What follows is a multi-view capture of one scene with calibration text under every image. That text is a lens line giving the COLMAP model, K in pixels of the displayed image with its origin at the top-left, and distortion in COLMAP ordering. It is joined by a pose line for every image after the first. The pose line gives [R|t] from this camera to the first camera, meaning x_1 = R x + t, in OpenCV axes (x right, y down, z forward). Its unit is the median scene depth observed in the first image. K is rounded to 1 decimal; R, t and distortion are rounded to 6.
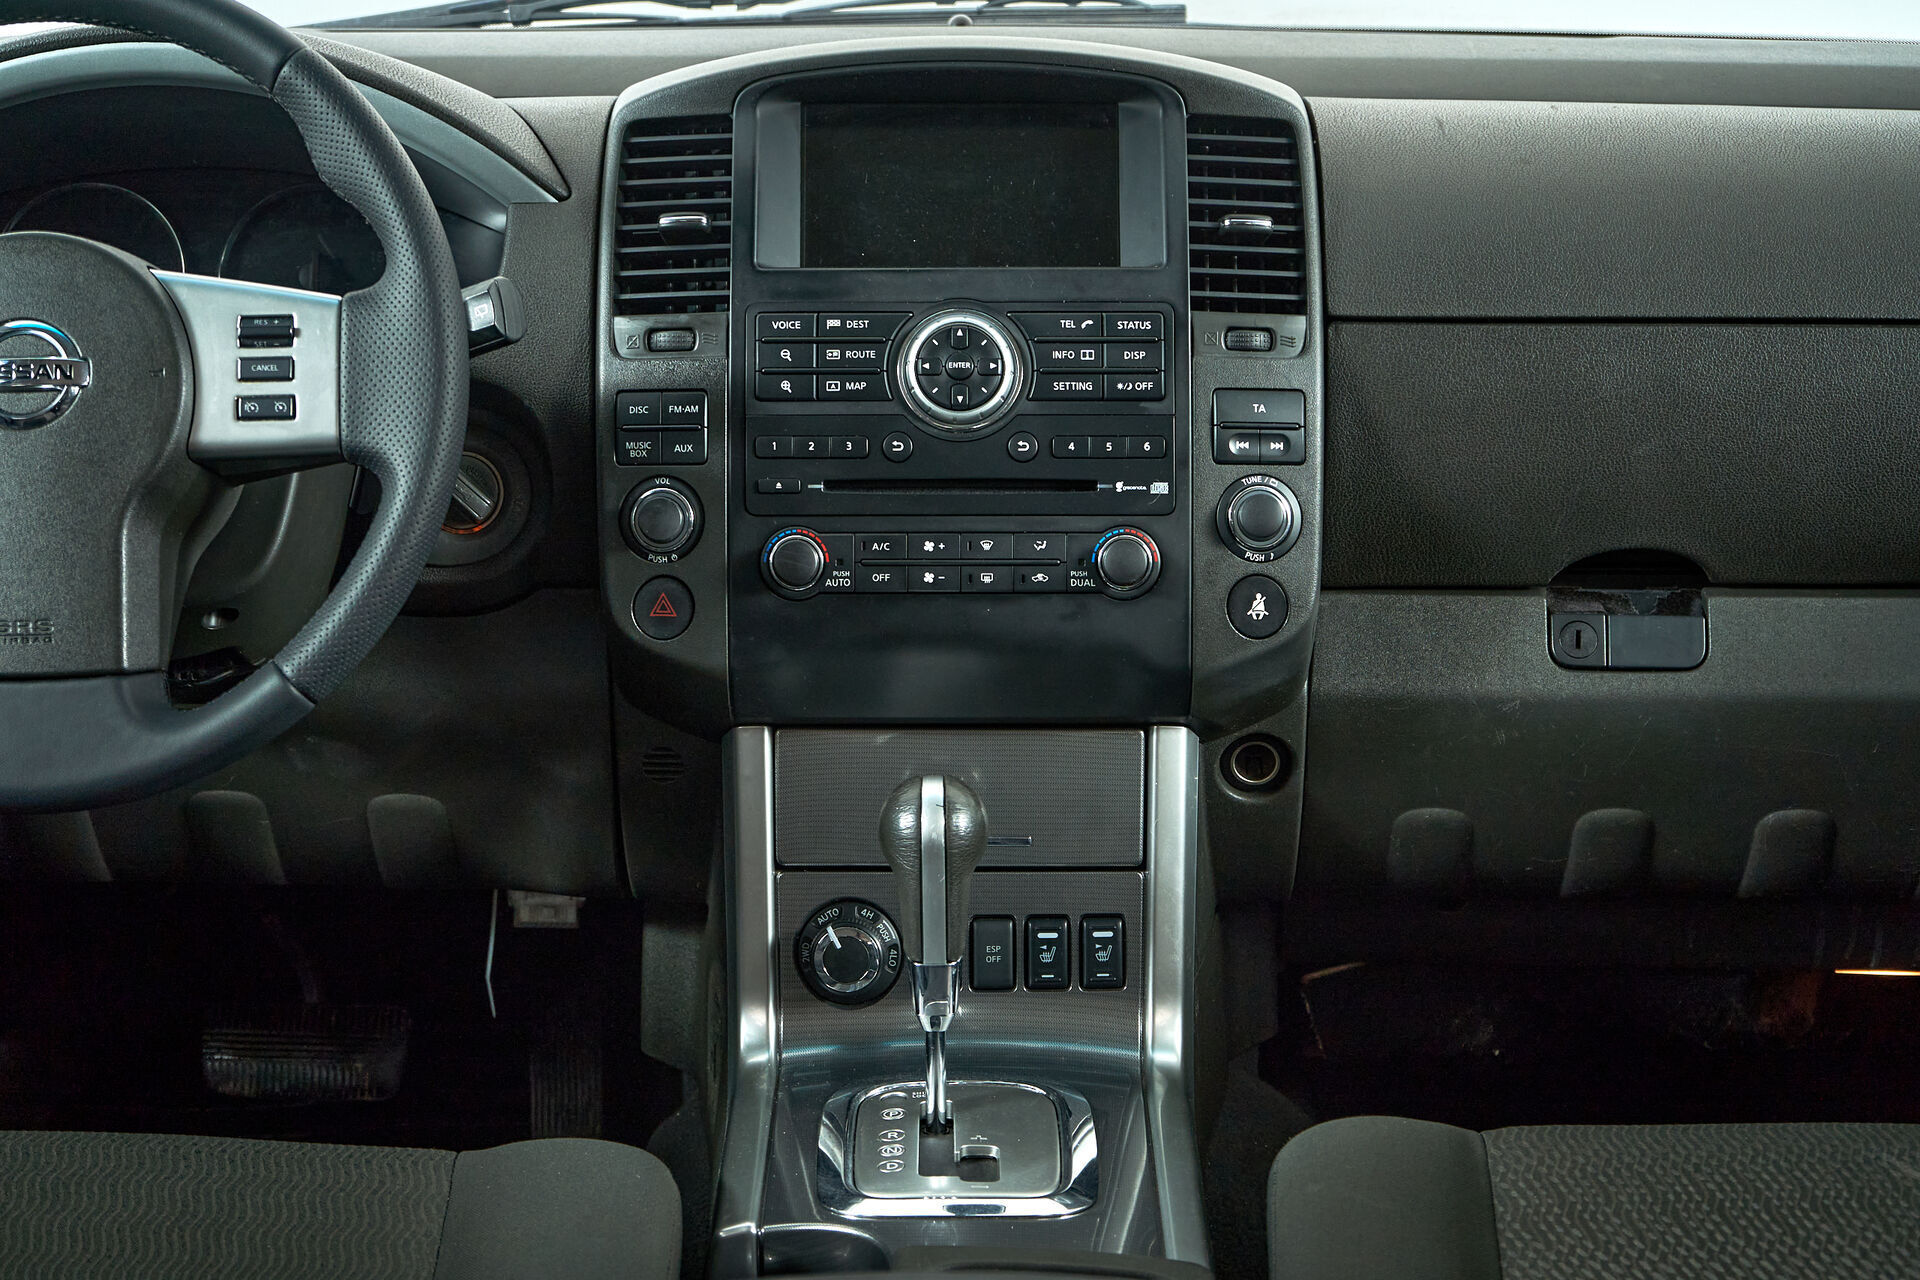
lens RADIAL K [[3683.6, 0, 960.0], [0, 3683.6, 640.0], [0, 0, 1]] dist [-0.012945, -0.328130]
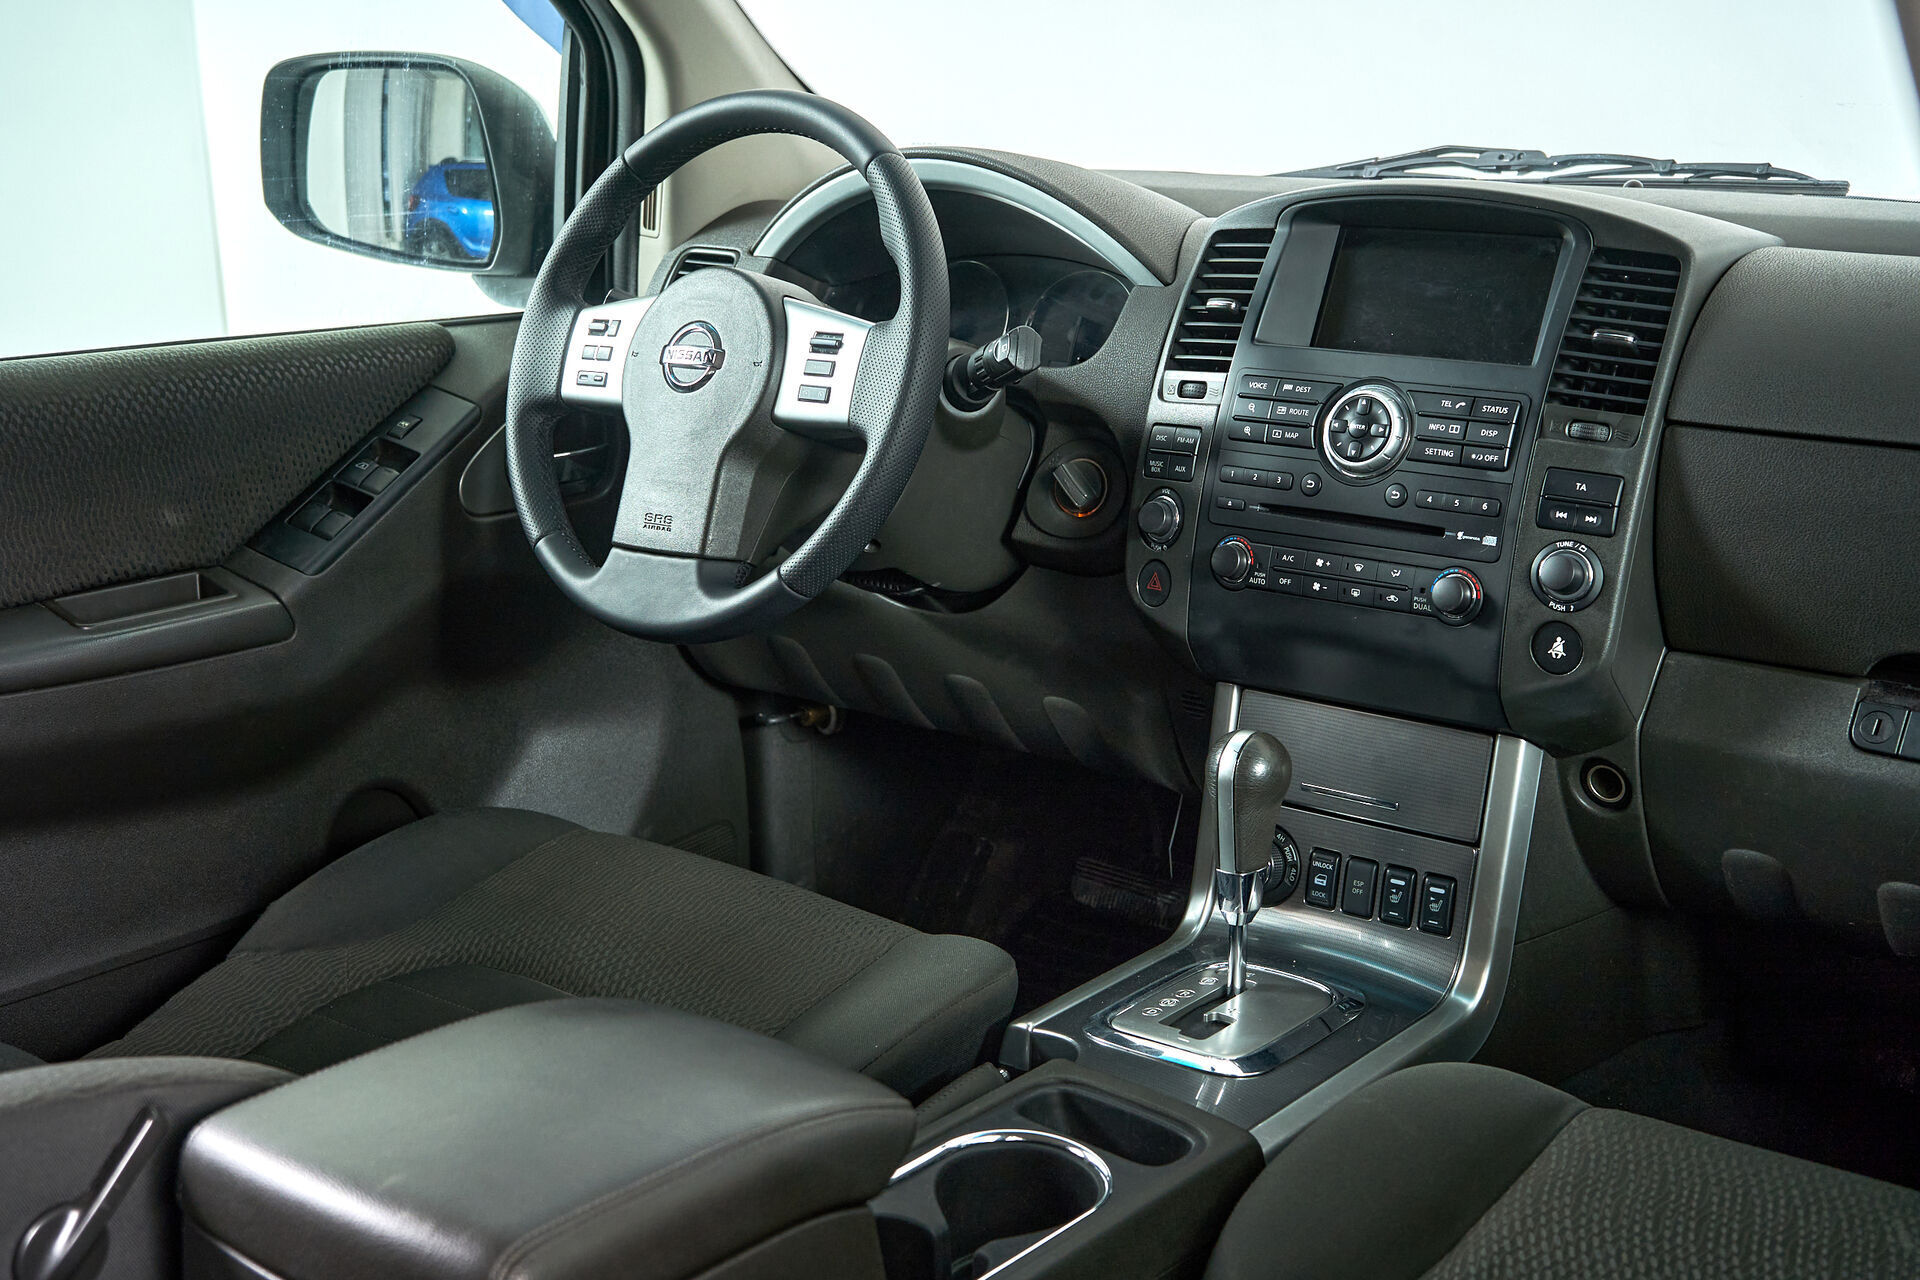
lens RADIAL K [[2519.2, 0, 960.0], [0, 2519.2, 640.0], [0, 0, 1]] dist [0.028415, 0.014762]
pose [[0.780617, 0.148686, -0.607066, 0.436418], [-0.158743, 0.986607, 0.037521, -0.011599], [0.604515, 0.067078, 0.793765, 0.215260]]
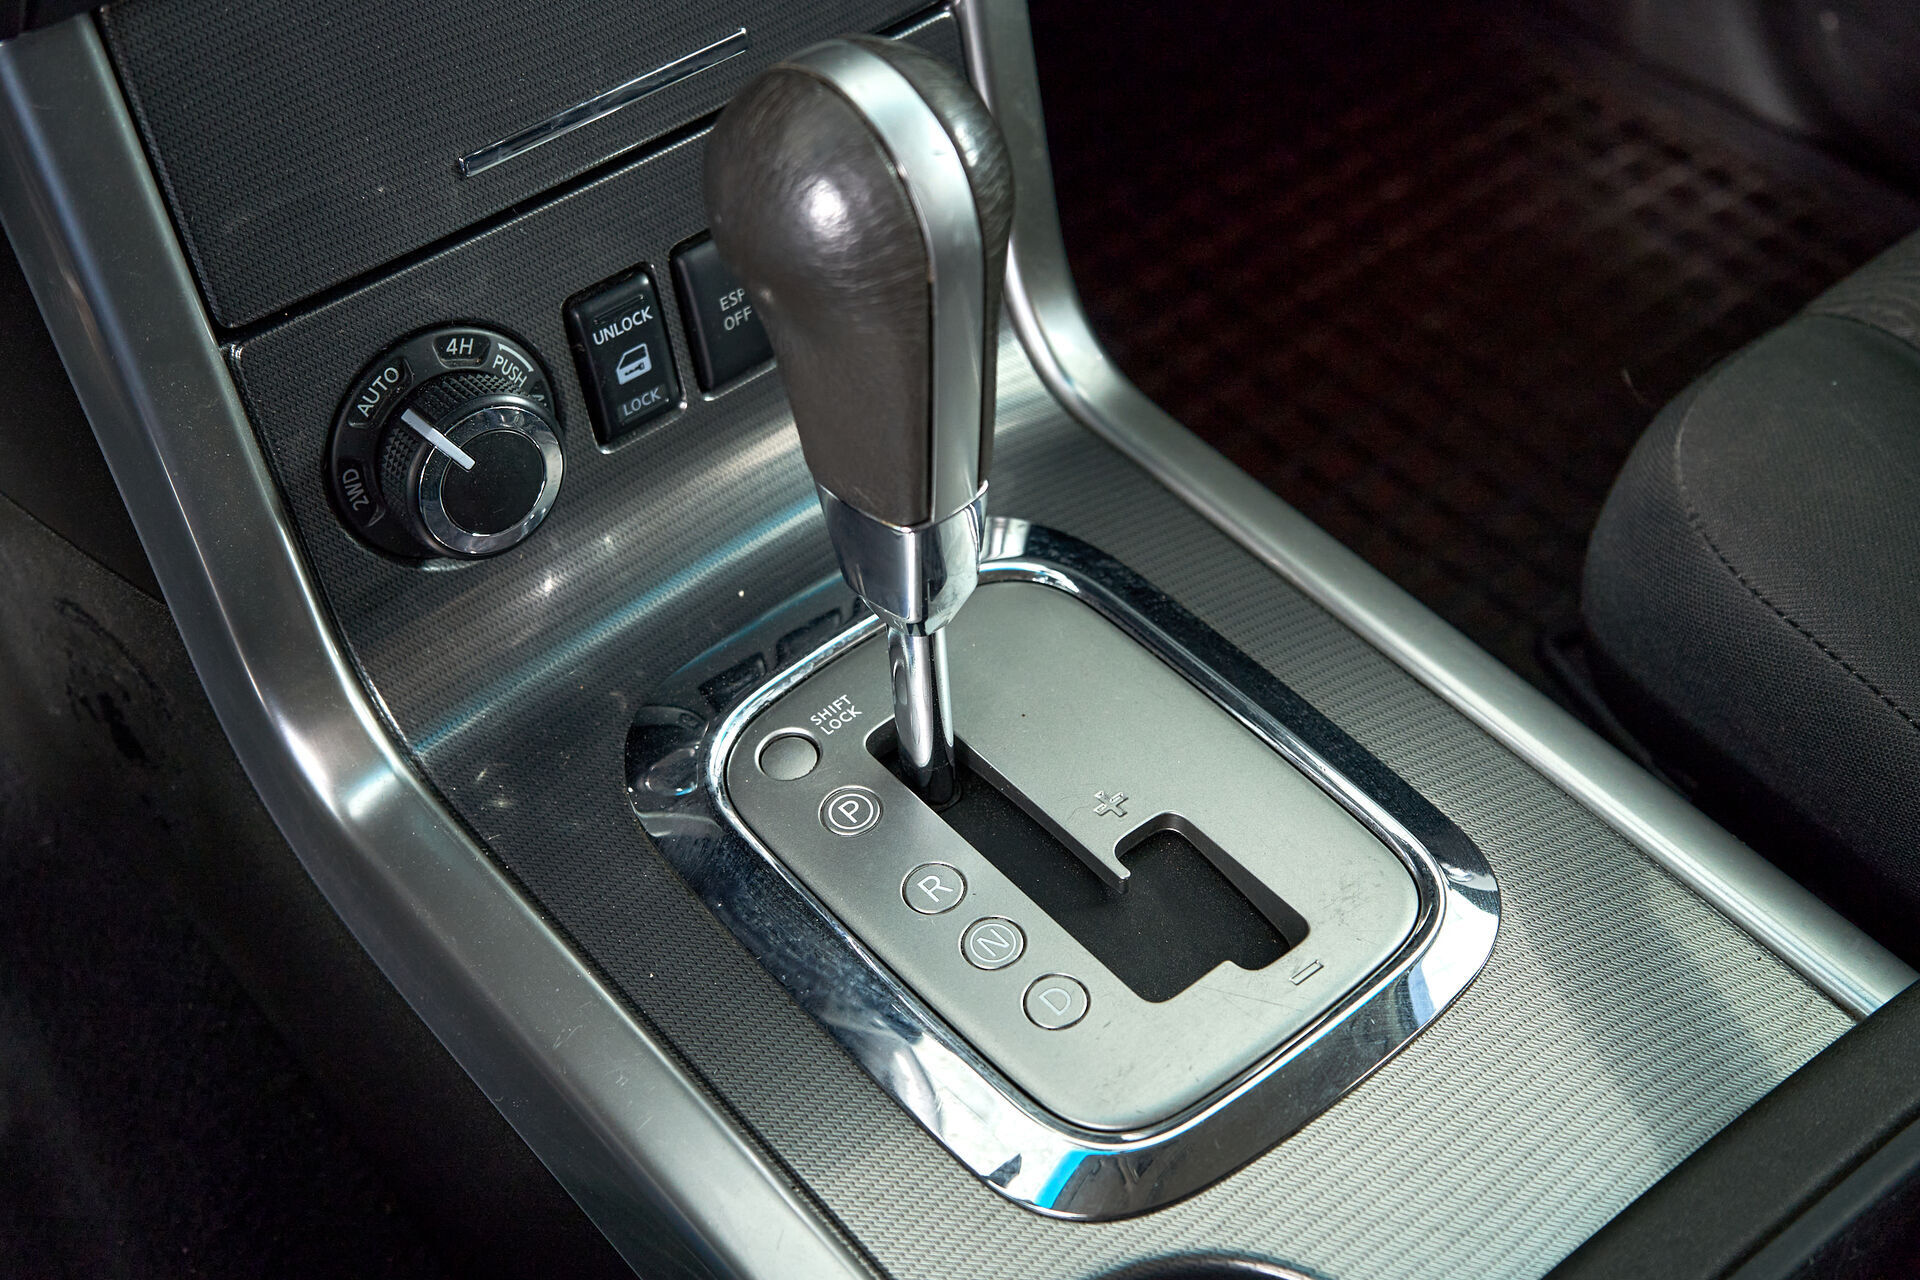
lens RADIAL K [[2574.2, 0, 960.0], [0, 2574.2, 640.0], [0, 0, 1]] dist [-0.004201, -0.021581]
pose [[0.772562, -0.471057, 0.425739, -0.123797], [0.192490, 0.812723, 0.549935, -0.048005], [-0.605059, -0.342908, 0.718553, 0.771962]]
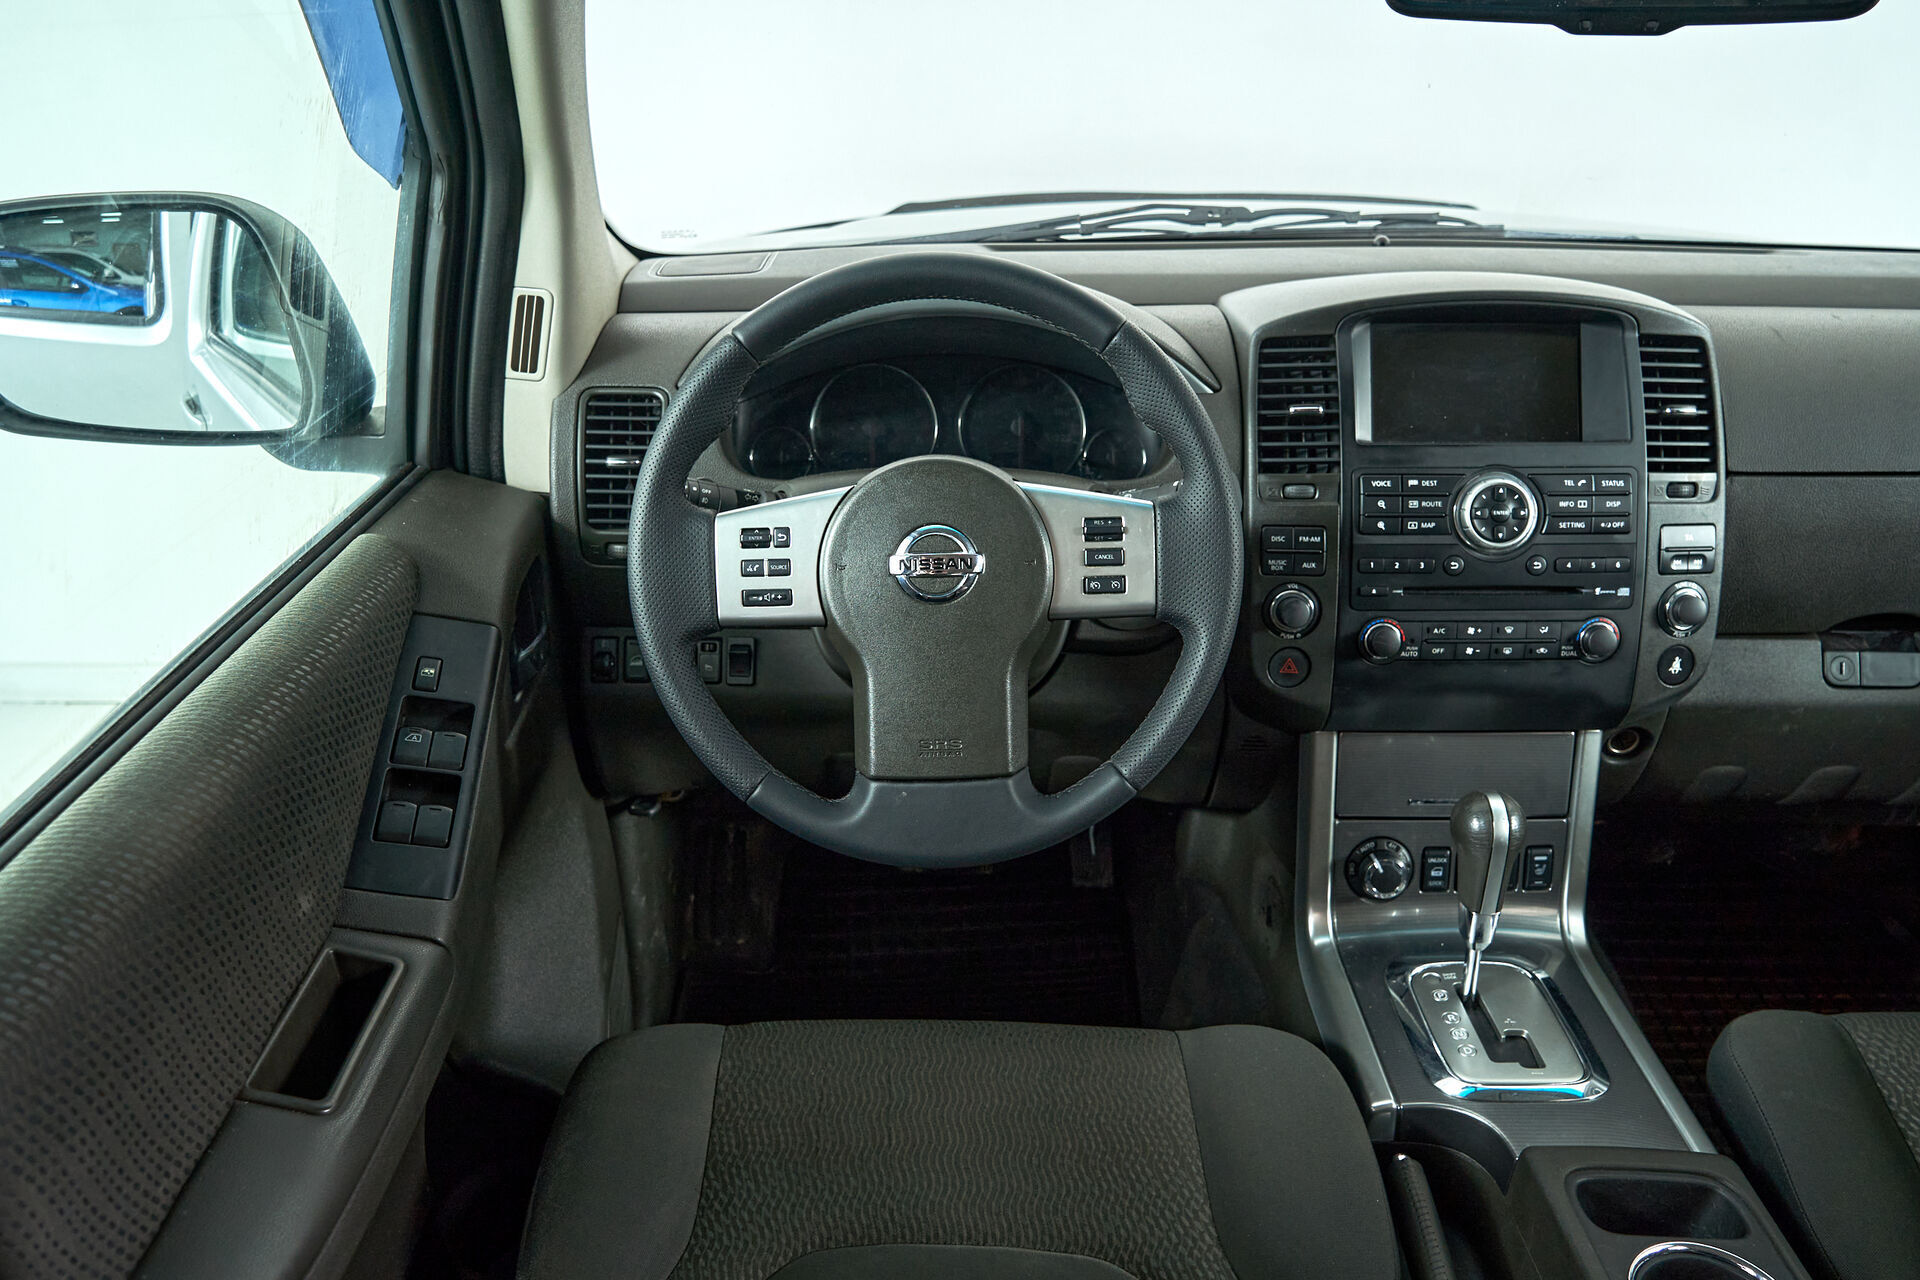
lens RADIAL K [[1561.4, 0, 960.0], [0, 1561.4, 640.0], [0, 0, 1]] dist [0.001154, 0.003950]
pose [[0.999920, -0.002839, 0.012288, -0.226023], [0.000870, 0.987530, 0.157429, -0.122644], [-0.012582, -0.157406, 0.987454, 0.365058]]
